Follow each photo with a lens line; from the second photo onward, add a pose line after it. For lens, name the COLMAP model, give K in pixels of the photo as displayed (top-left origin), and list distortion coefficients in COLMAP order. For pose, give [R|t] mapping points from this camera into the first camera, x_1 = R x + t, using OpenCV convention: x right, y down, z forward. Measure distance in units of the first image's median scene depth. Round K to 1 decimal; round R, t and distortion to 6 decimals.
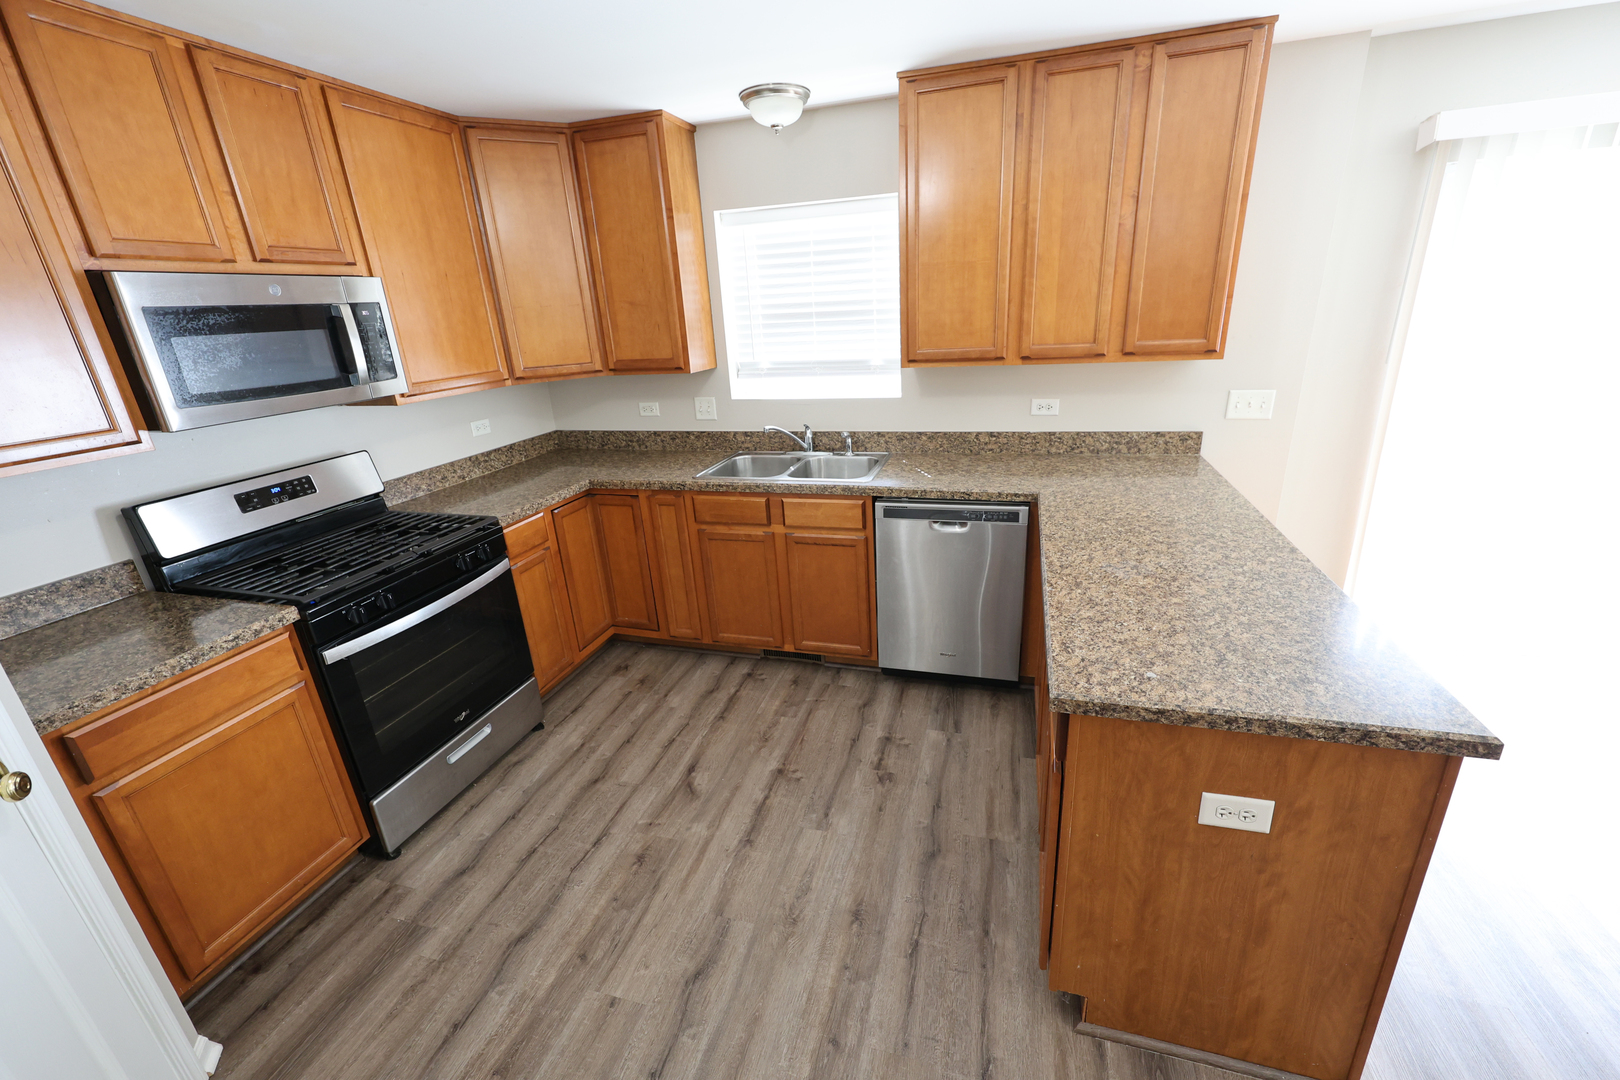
lens RADIAL K [[651.1, 0, 813.9], [0, 651.1, 537.4], [0, 0, 1]] dist [-0.002873, -0.000552]
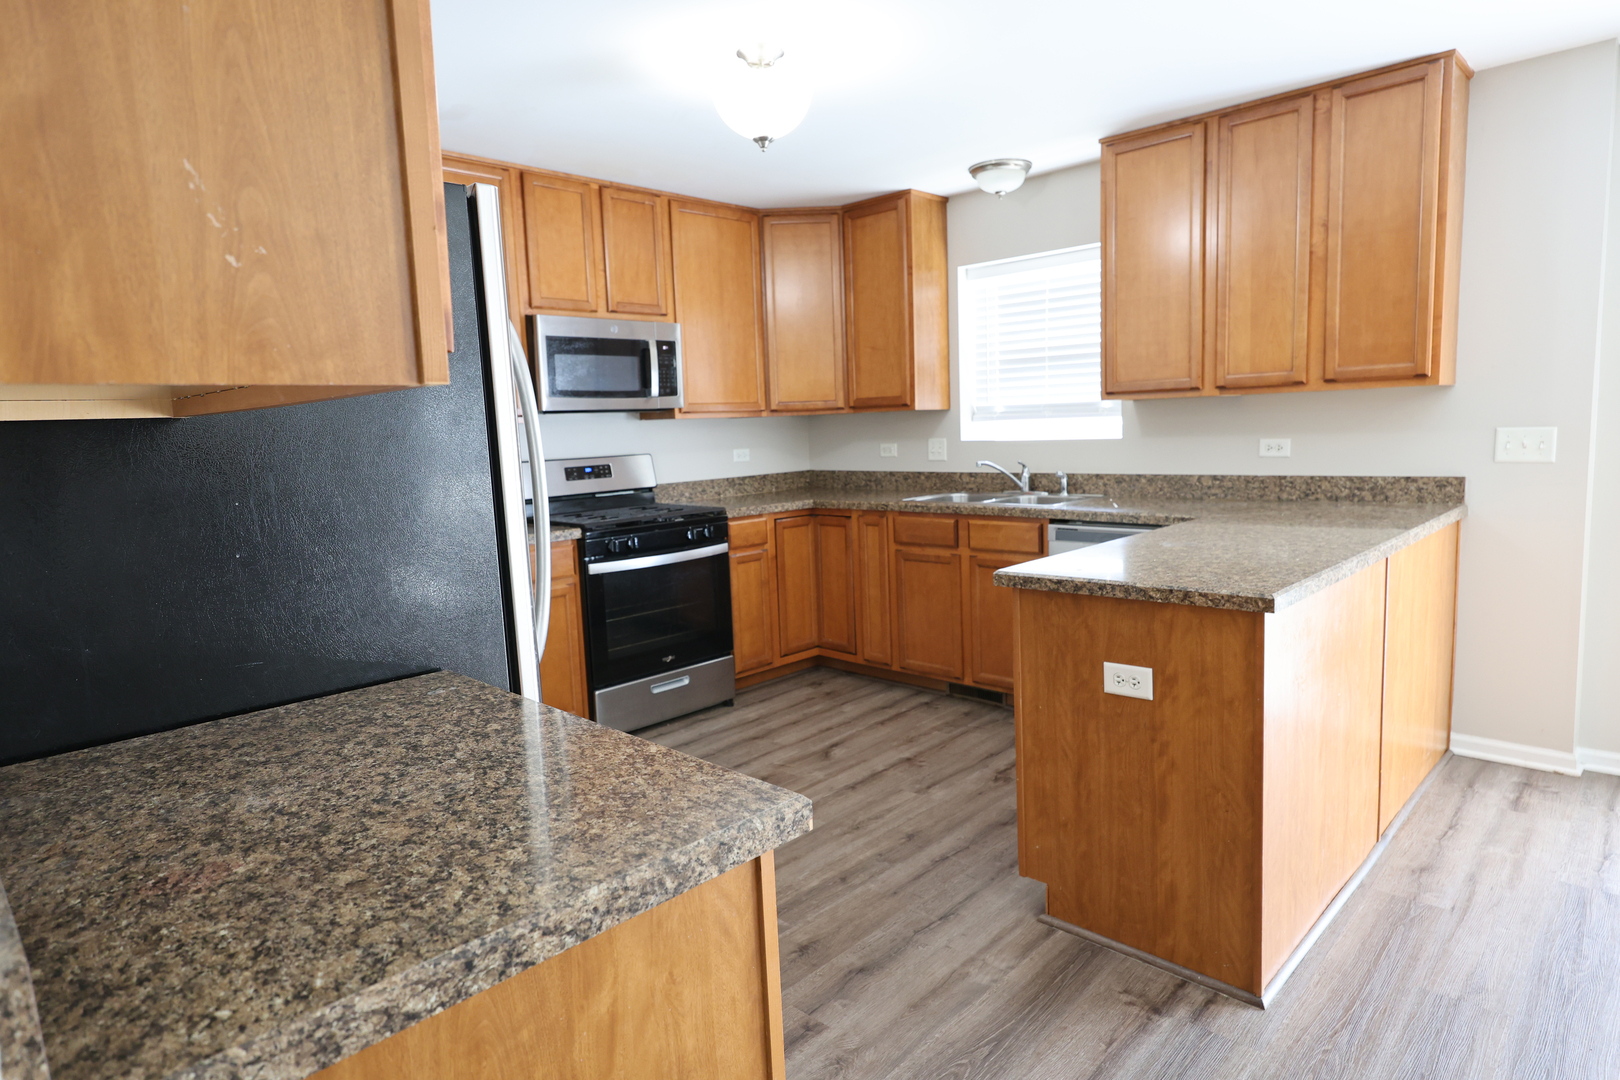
lens RADIAL K [[923.6, 0, 803.7], [0, 923.6, 535.3], [0, 0, 1]] dist [-0.004342, 0.003454]
pose [[0.881694, 0.076784, -0.465532, 0.470351], [-0.169161, 0.972518, -0.159977, 0.281583], [0.440455, 0.219801, 0.870452, -0.448817]]
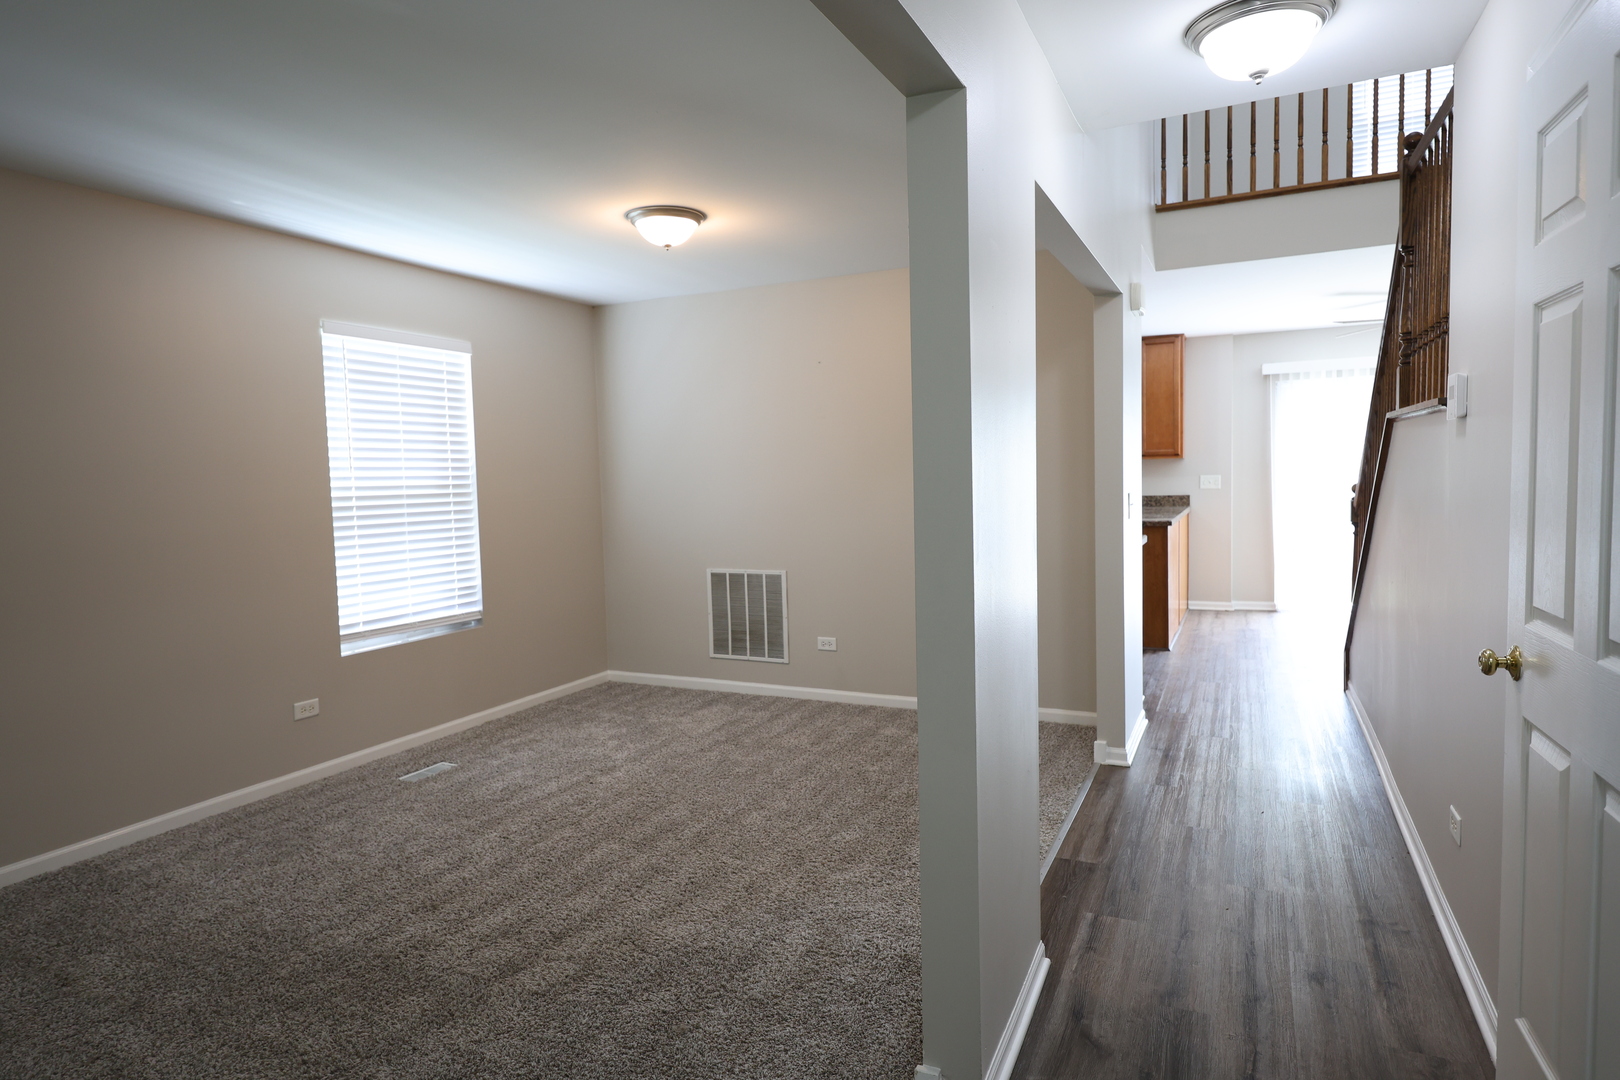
lens RADIAL K [[923.6, 0, 813.5], [0, 923.6, 531.8], [0, 0, 1]] dist [-0.004342, 0.003454]
pose [[0.986384, 0.044681, -0.158270, -0.136358], [-0.085788, 0.960867, -0.263392, 0.963525], [0.140308, 0.273384, 0.951617, -2.256027]]
